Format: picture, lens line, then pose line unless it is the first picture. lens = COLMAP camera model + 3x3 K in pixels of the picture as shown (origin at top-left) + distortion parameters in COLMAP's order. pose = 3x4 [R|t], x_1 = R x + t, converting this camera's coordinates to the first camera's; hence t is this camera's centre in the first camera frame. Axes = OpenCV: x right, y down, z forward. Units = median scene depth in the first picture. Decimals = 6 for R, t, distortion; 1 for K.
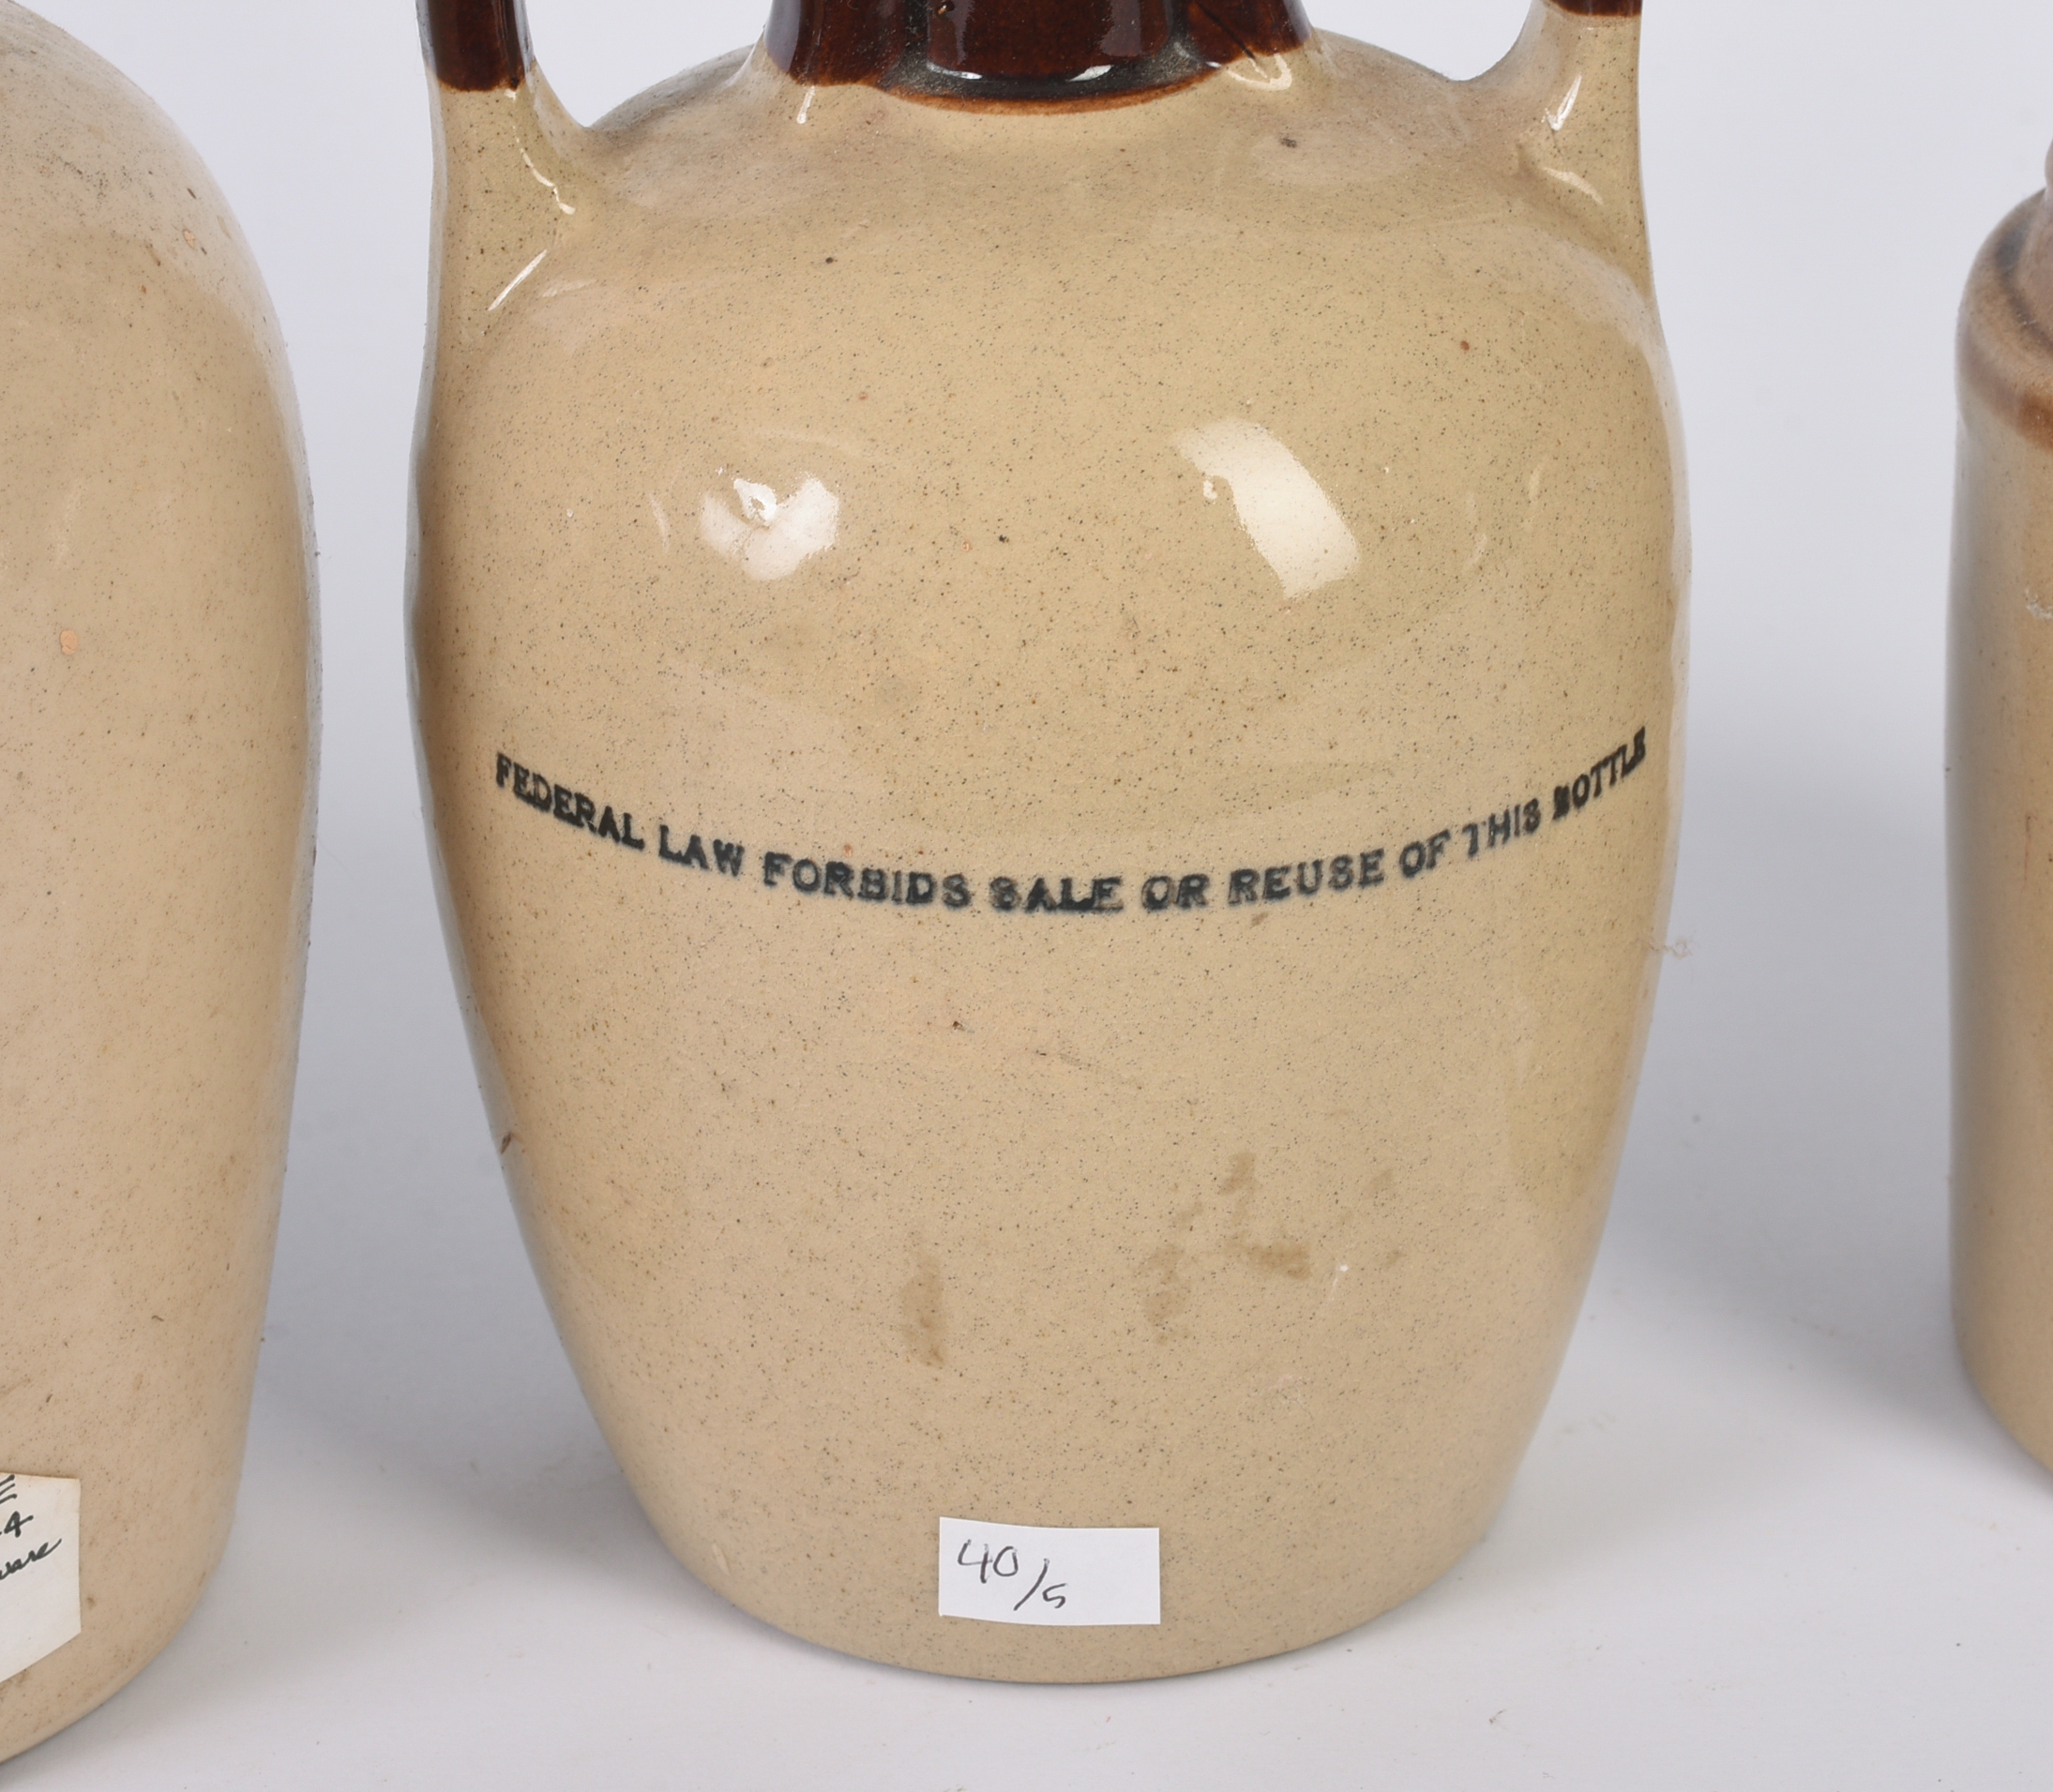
lens RADIAL K [[7556.7, 0, 1025.9], [0, 7556.7, 895.9], [0, 0, 1]] dist [-0.446728, 0.000000]
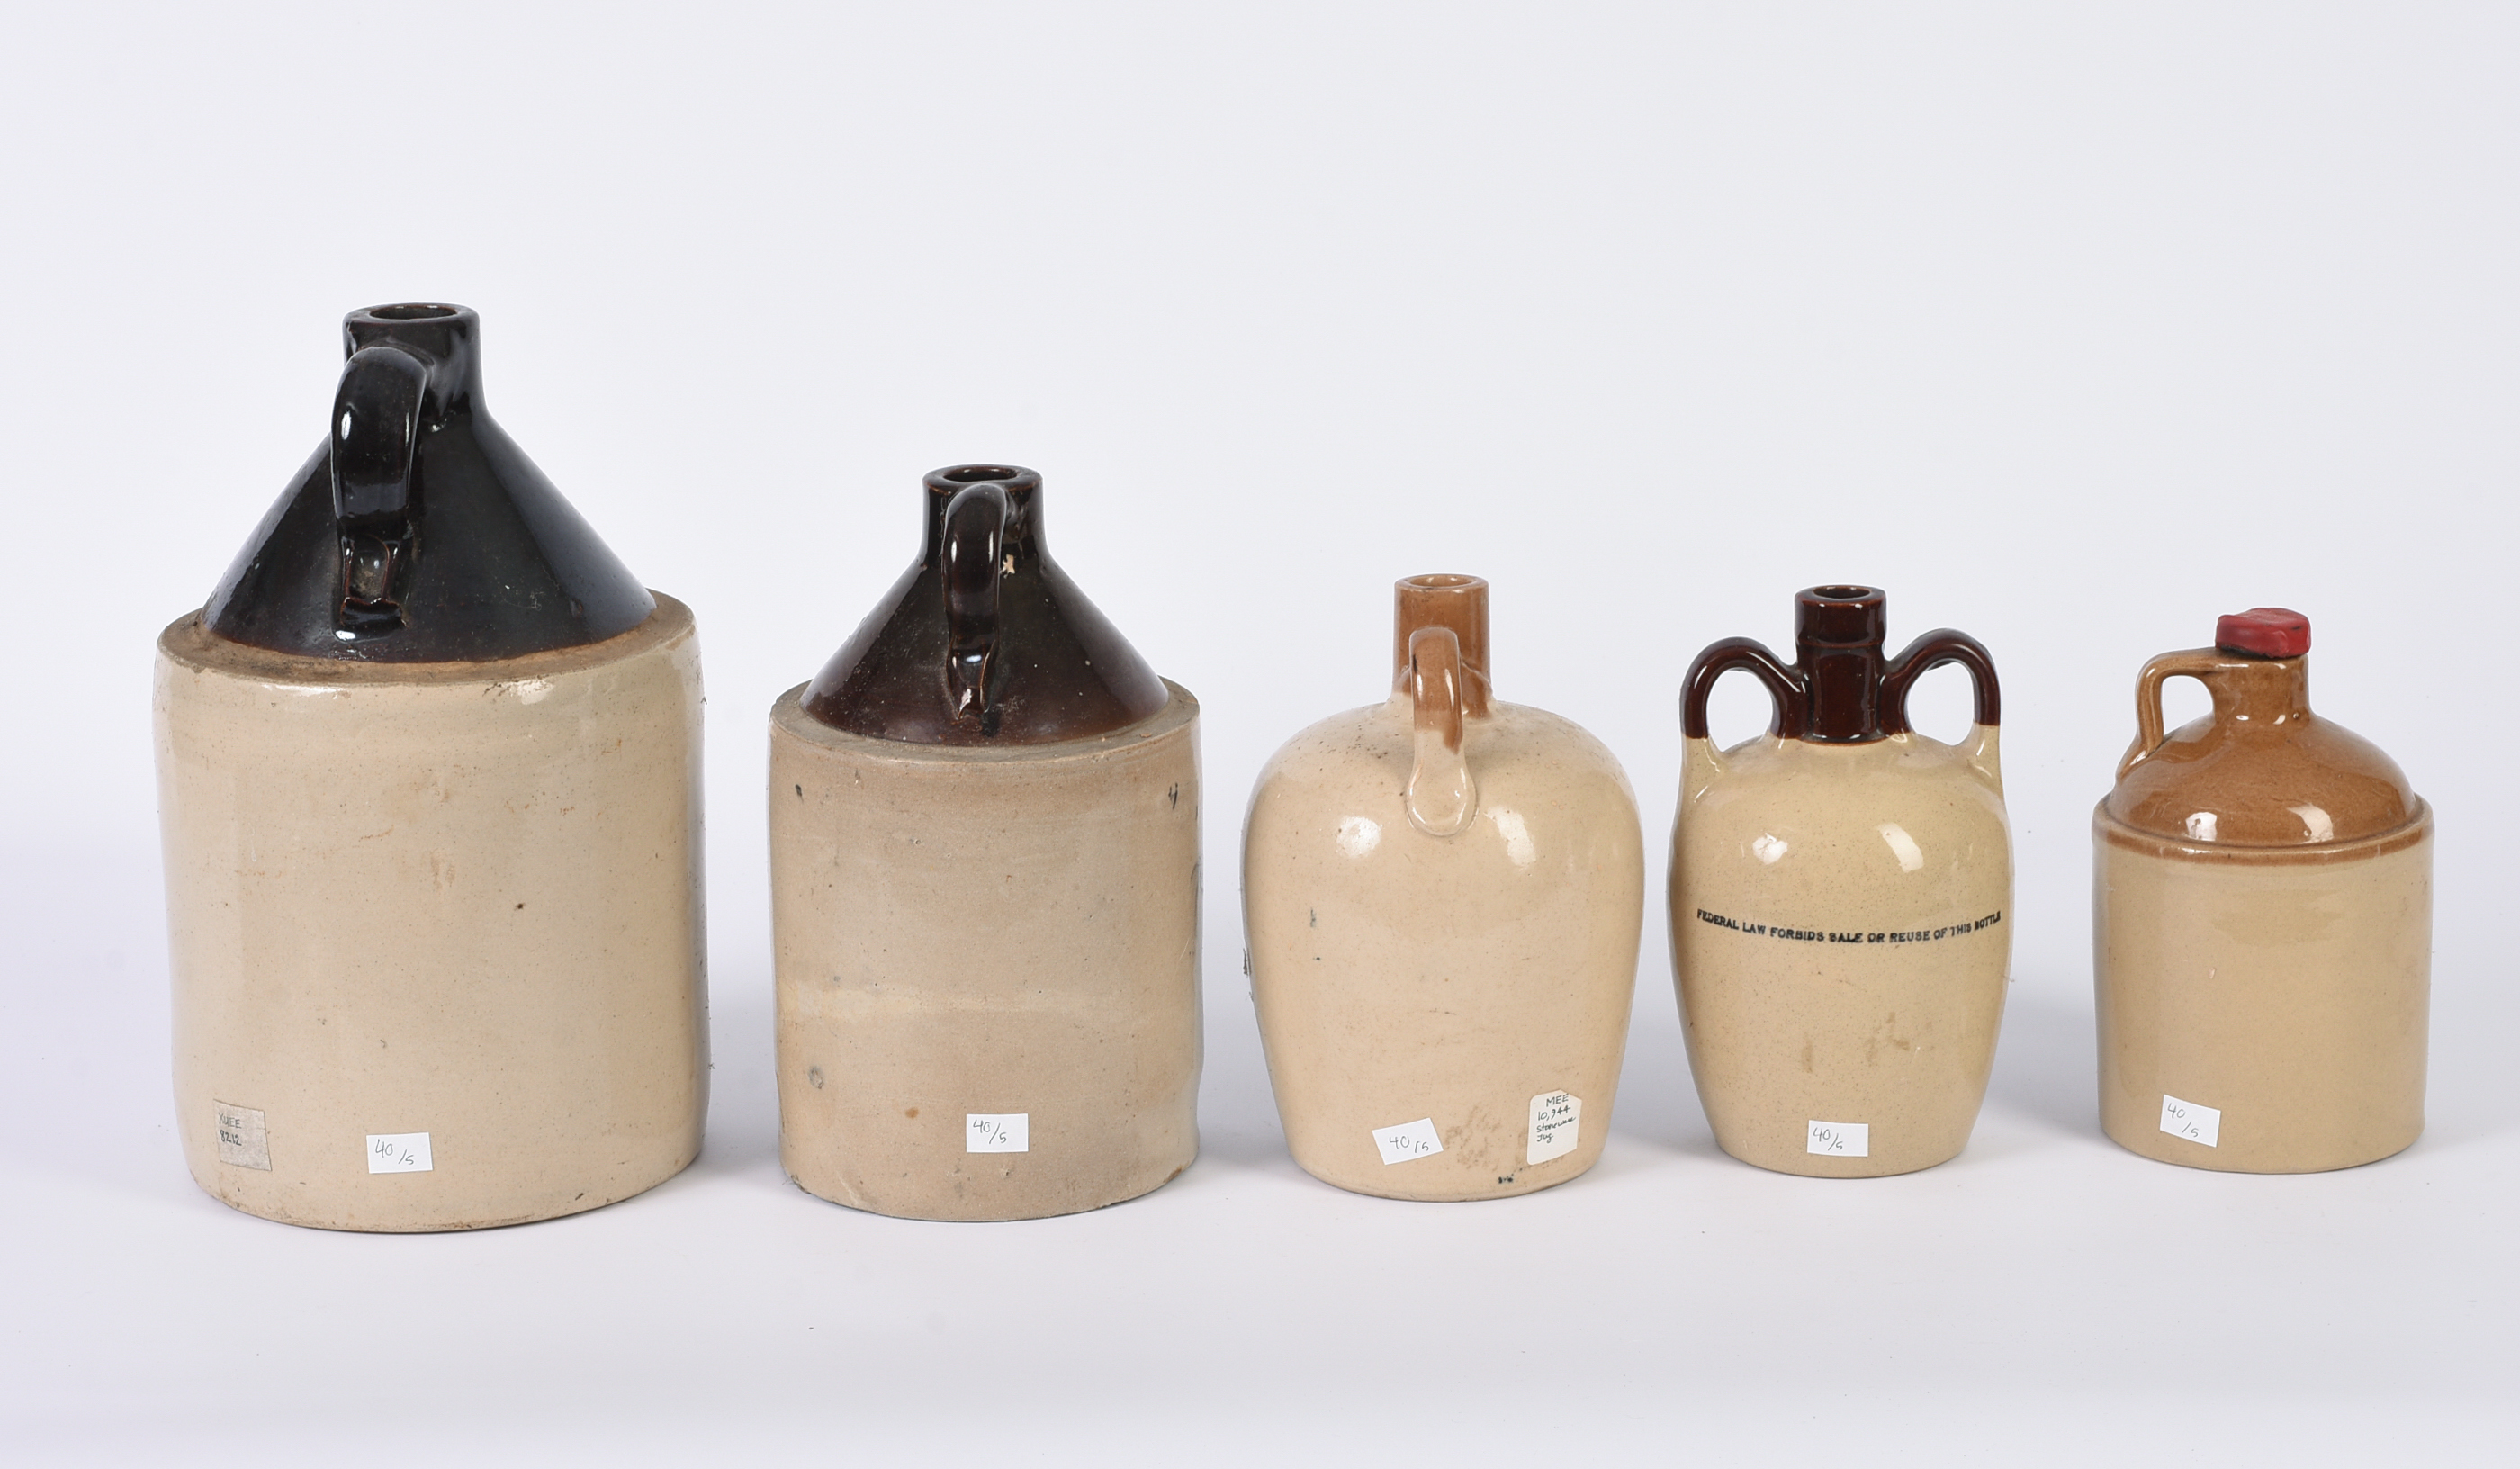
lens RADIAL K [[5577.3, 0, 1244.0], [0, 5577.3, 808.1], [0, 0, 1]] dist [0.436324, 0.000000]
pose [[0.997035, 0.015370, -0.075402, -0.087288], [-0.027060, 0.987299, -0.156553, 0.389330], [0.072039, 0.158129, 0.984787, -1.873755]]
